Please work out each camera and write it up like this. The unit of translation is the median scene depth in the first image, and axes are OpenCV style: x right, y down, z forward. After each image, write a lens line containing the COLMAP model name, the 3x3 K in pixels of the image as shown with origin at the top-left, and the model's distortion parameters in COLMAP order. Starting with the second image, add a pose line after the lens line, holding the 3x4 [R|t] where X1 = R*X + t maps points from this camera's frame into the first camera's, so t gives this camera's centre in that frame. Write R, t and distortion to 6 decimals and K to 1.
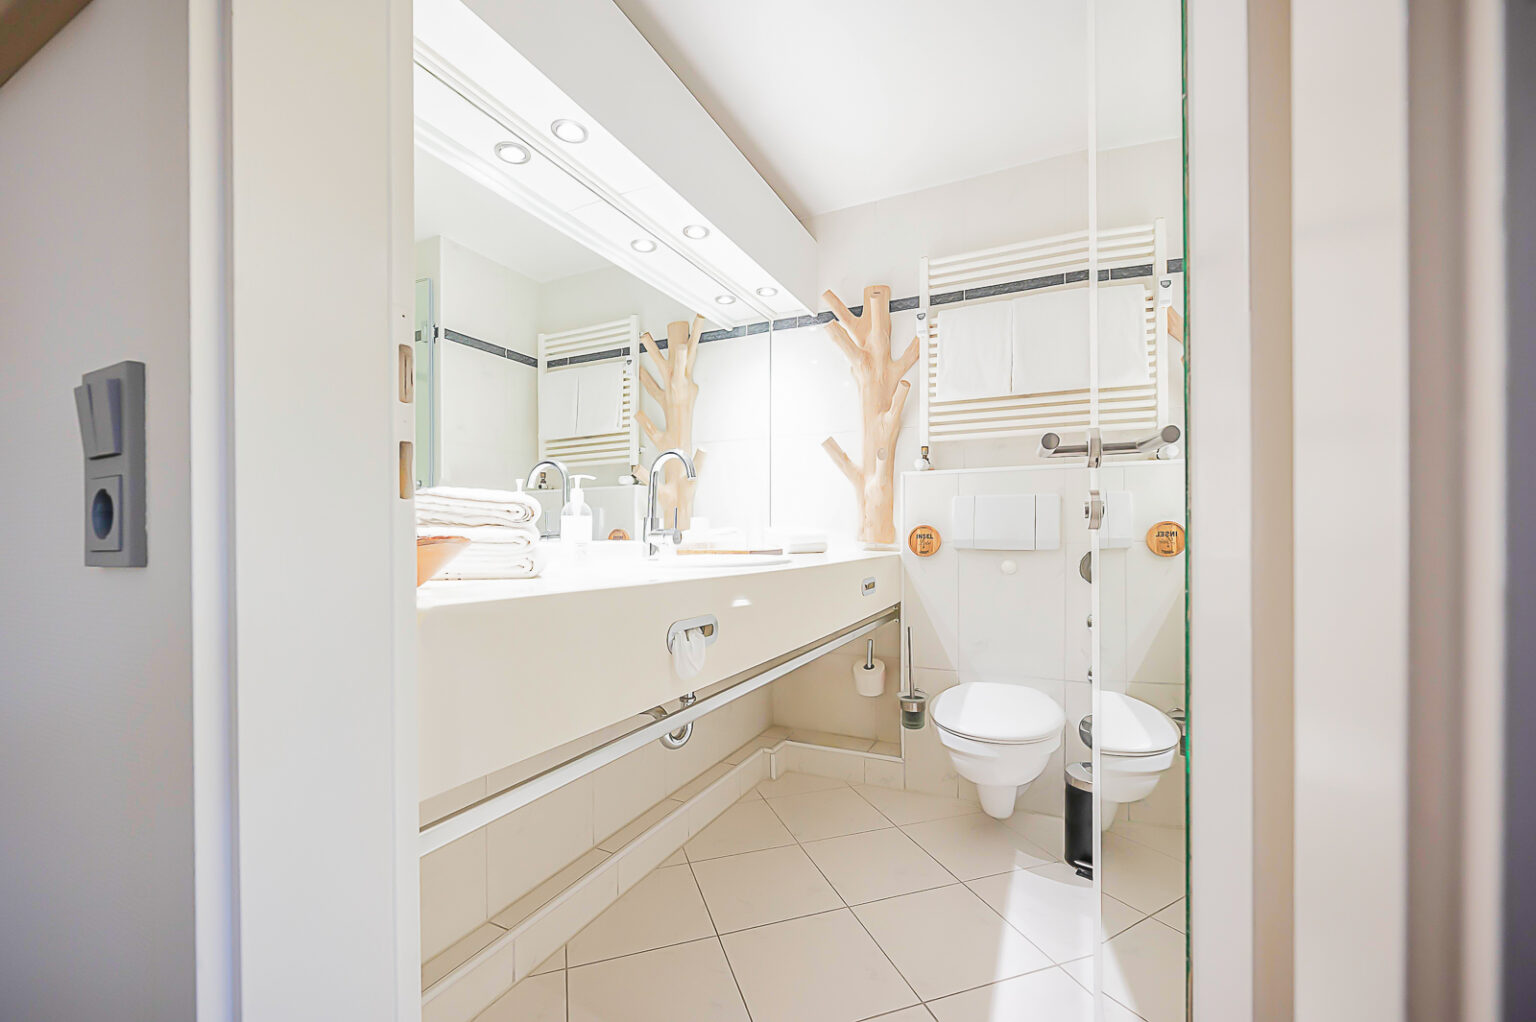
lens RADIAL K [[607.7, 0, 770.0], [0, 607.7, 538.5], [0, 0, 1]] dist [-0.000286, 0.000029]
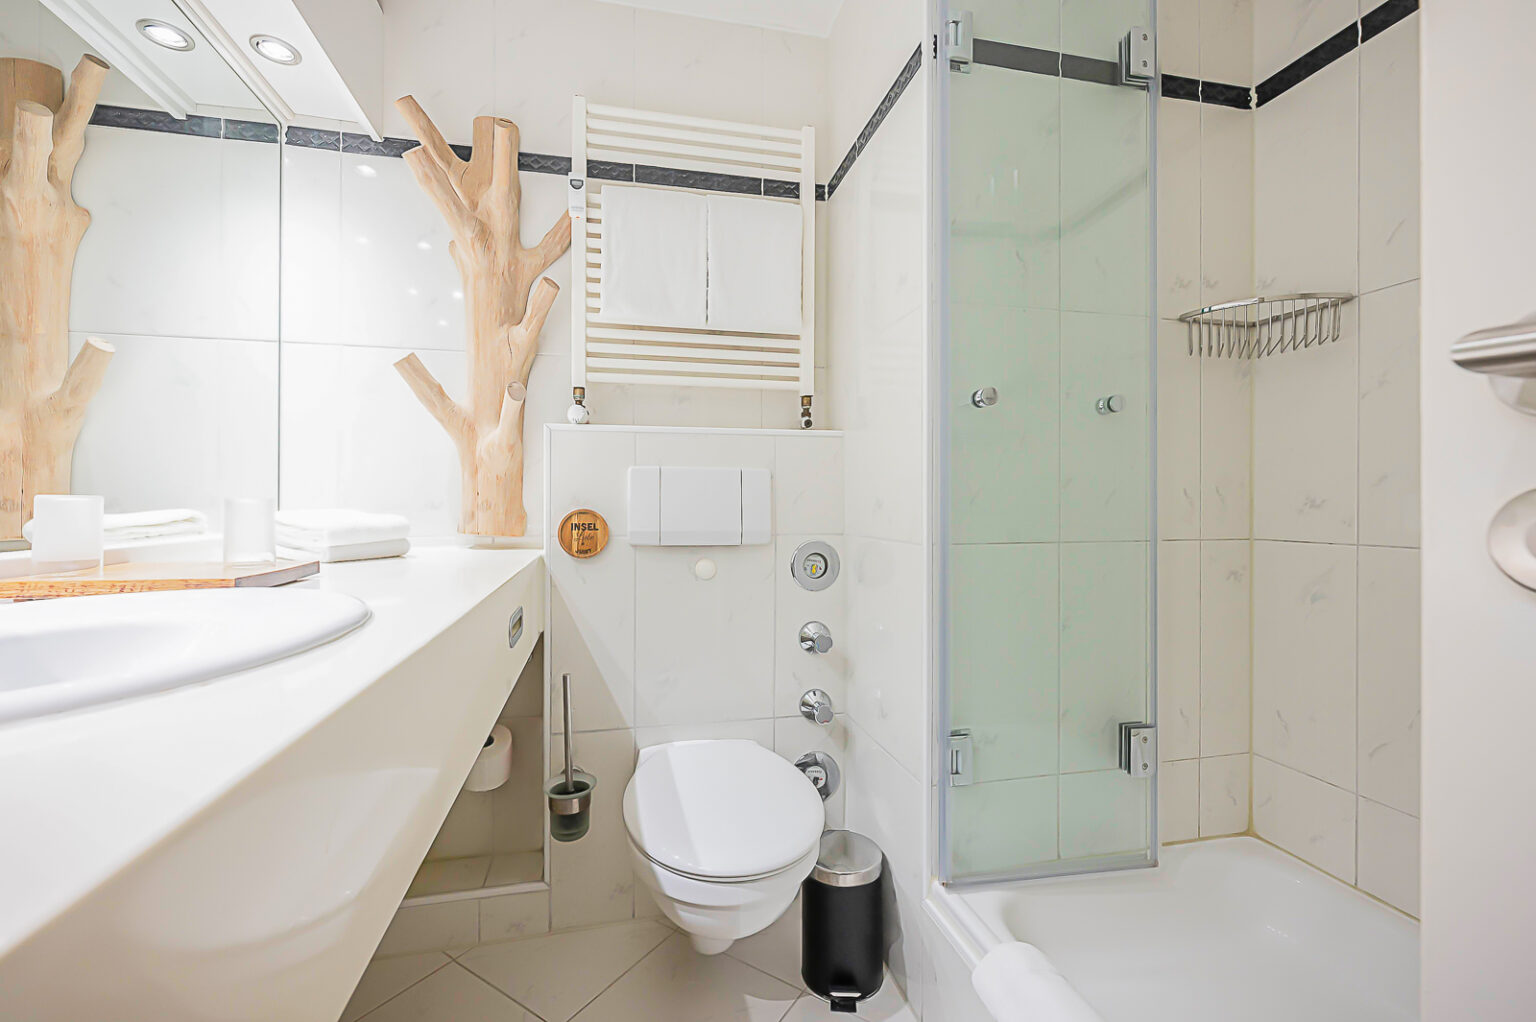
lens RADIAL K [[619.2, 0, 736.8], [0, 619.2, 500.7], [0, 0, 1]] dist [-0.000467, 0.000194]
pose [[0.786882, 0.003686, 0.617092, -0.020900], [-0.001630, 0.999991, -0.003895, -0.027708], [-0.617101, 0.002059, 0.786881, 0.372174]]
